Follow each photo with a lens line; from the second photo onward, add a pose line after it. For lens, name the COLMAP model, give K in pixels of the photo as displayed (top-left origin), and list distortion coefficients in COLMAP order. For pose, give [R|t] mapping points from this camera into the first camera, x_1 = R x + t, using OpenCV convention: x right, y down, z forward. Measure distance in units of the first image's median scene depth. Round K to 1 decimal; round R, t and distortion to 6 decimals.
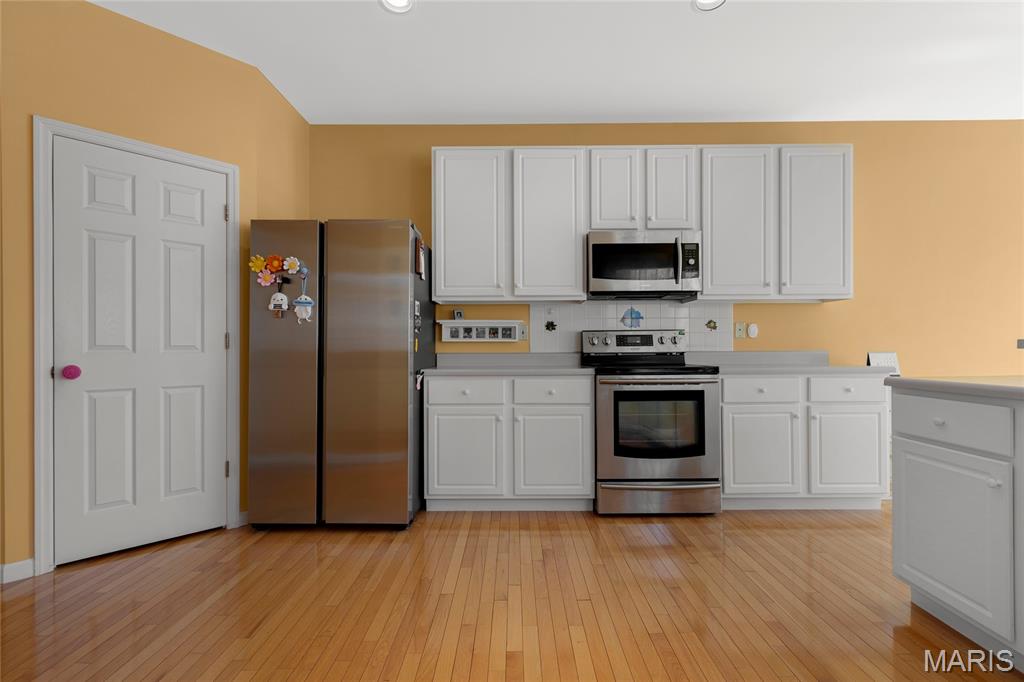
lens RADIAL K [[456.8, 0, 509.6], [0, 456.8, 347.1], [0, 0, 1]] dist [0.001805, -0.000080]
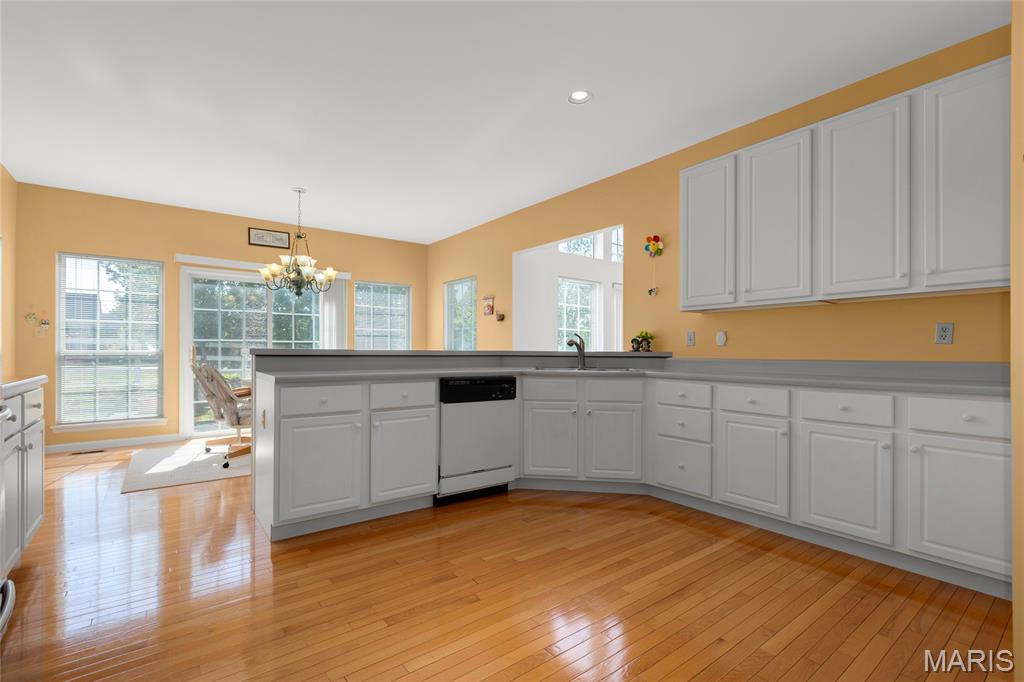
lens RADIAL K [[456.8, 0, 502.4], [0, 456.8, 346.7], [0, 0, 1]] dist [0.001805, -0.000080]
pose [[0.620219, -0.002103, -0.784426, 0.326156], [-0.008417, 0.999921, -0.009336, -0.000457], [0.784383, 0.012393, 0.620152, 0.000377]]
